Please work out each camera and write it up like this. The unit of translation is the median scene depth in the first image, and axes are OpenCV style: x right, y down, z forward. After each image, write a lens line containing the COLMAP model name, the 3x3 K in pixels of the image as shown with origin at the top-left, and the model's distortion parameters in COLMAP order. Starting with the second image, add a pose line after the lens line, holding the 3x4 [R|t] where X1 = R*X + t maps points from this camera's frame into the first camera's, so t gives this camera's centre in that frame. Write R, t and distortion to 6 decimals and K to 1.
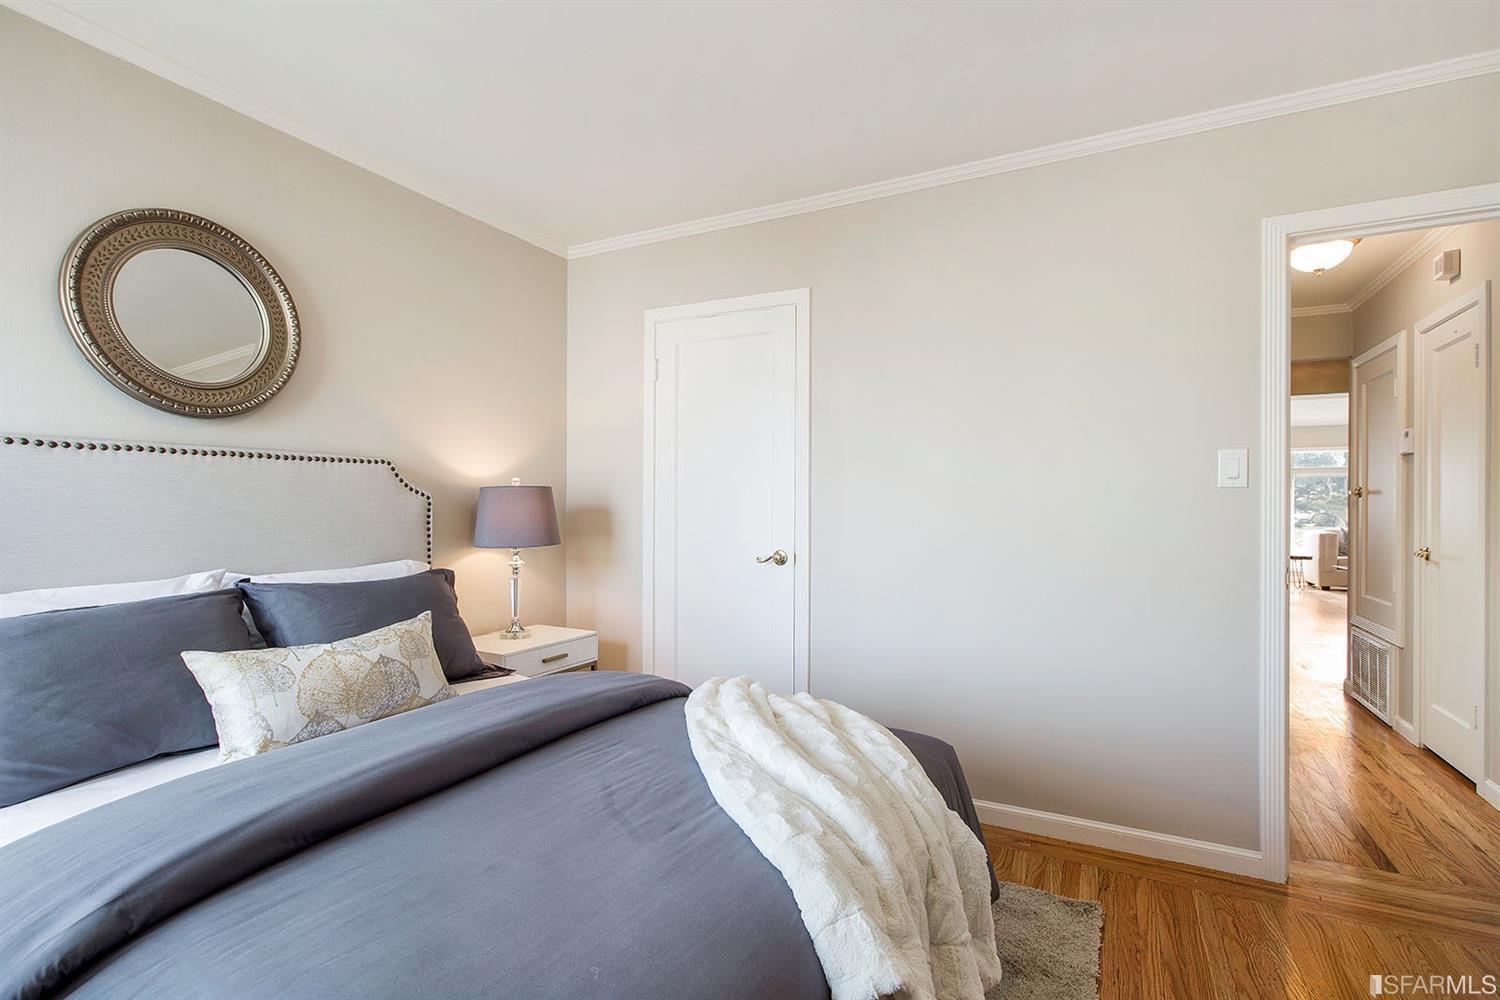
lens RADIAL K [[718.5, 0, 750.0], [0, 718.5, 500.0], [0, 0, 1]] dist [-0.000370, -0.000112]
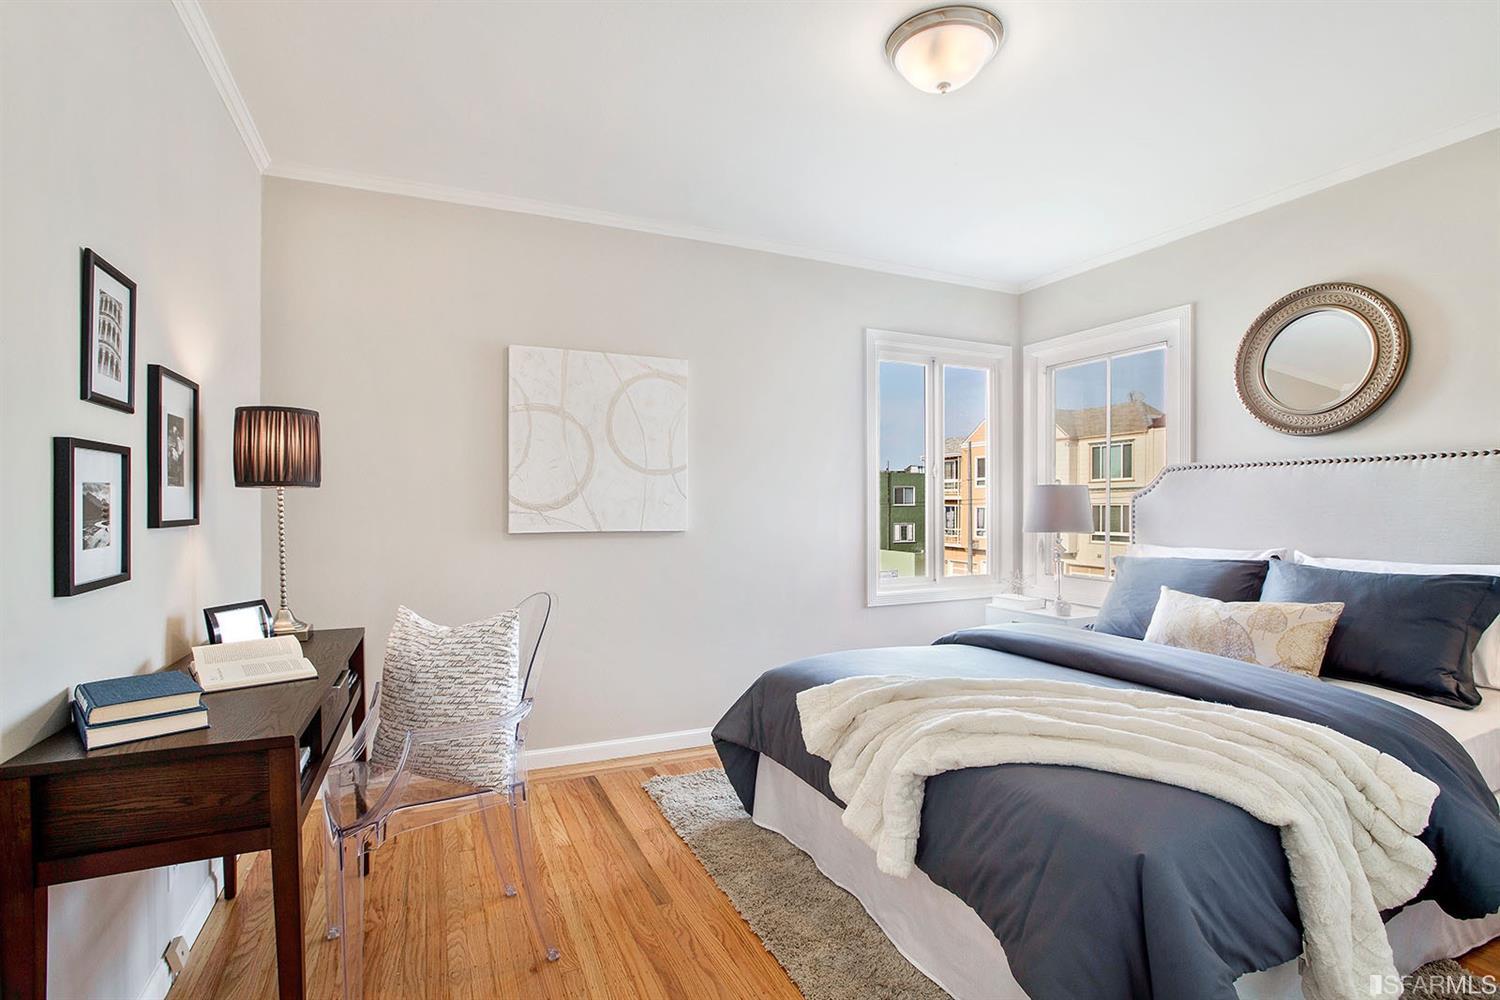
lens RADIAL K [[718.5, 0, 750.0], [0, 718.5, 500.0], [0, 0, 1]] dist [-0.000370, -0.000112]
pose [[-0.635786, -0.012345, -0.771767, 0.918474], [-0.001745, 0.999893, -0.014556, 0.024682], [0.771864, -0.007907, -0.635739, 1.034907]]
